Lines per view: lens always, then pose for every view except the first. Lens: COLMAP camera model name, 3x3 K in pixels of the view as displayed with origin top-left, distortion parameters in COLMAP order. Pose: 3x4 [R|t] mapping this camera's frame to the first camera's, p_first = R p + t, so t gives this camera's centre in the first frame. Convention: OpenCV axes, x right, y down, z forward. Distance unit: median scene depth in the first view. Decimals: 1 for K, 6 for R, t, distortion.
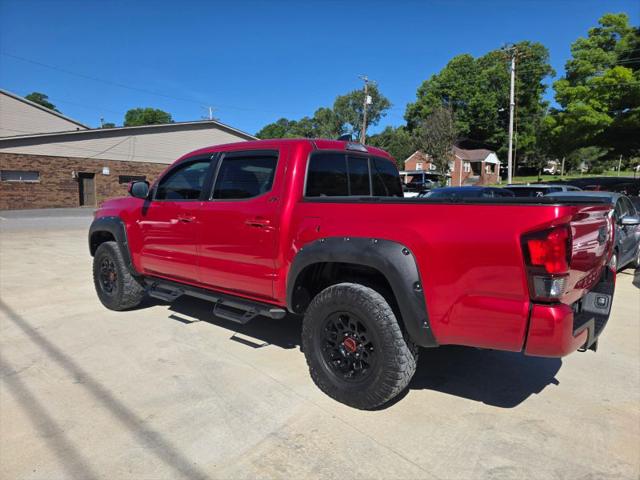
lens RADIAL K [[426.3, 0, 320.0], [0, 426.3, 240.0], [0, 0, 1]] dist [0.003821, -0.005864]
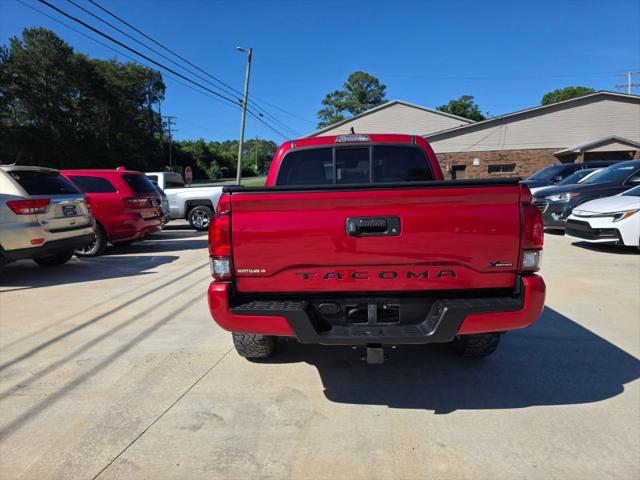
lens RADIAL K [[426.3, 0, 320.0], [0, 426.3, 240.0], [0, 0, 1]] dist [0.003821, -0.005864]
pose [[0.619101, 0.057759, -0.783184, 0.035438], [-0.036186, 0.998330, 0.045021, -0.000478], [0.784477, 0.000468, 0.620158, 0.011411]]
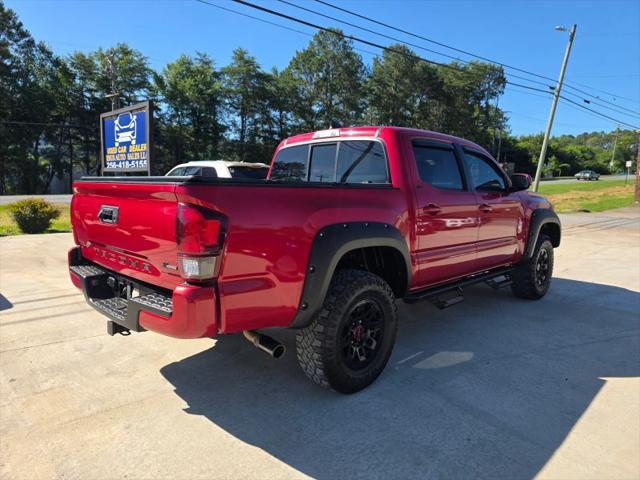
lens RADIAL K [[430.5, 0, 320.0], [0, 430.5, 240.0], [0, 0, 1]] dist [-0.003851, -0.004021]
pose [[-0.079919, 0.097898, -0.991982, 0.044924], [-0.106755, 0.988601, 0.106165, -0.002995], [0.991068, 0.114384, -0.068557, 0.043833]]
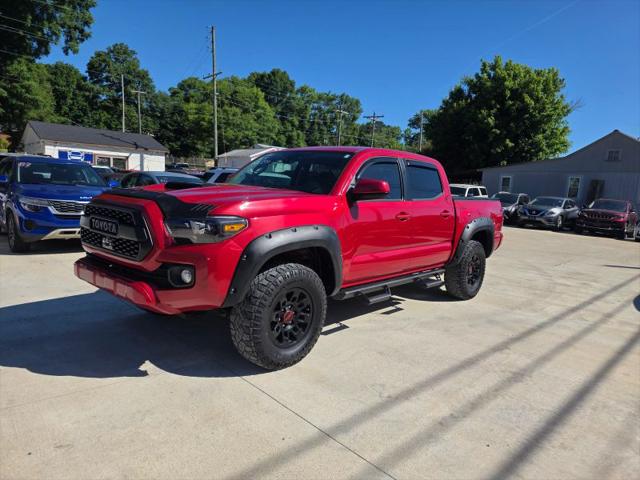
lens RADIAL K [[426.3, 0, 320.0], [0, 426.3, 240.0], [0, 0, 1]] dist [0.003821, -0.005864]
pose [[0.037186, -0.127518, 0.991139, -0.060283], [0.035730, 0.991360, 0.126206, -0.005855], [-0.998669, 0.030720, 0.041421, 0.049398]]
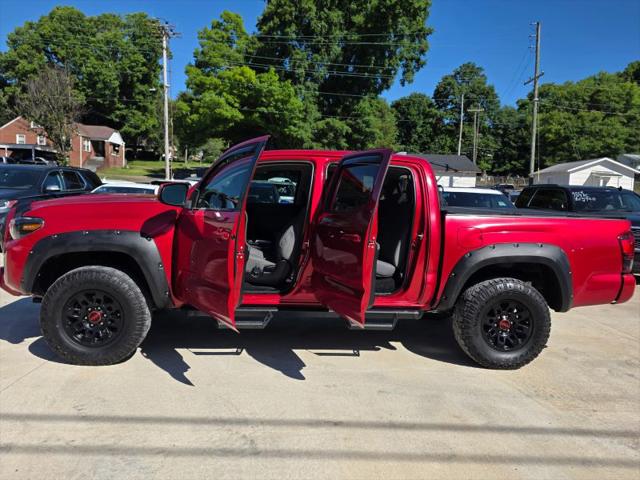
lens RADIAL K [[480.8, 0, 320.0], [0, 480.8, 240.0], [0, 0, 1]] dist [0.012364, 0.002171]
pose [[0.703813, -0.047077, 0.708824, -0.042445], [0.033697, 0.998891, 0.032884, -0.002850], [-0.709586, 0.000741, 0.704618, 0.010158]]
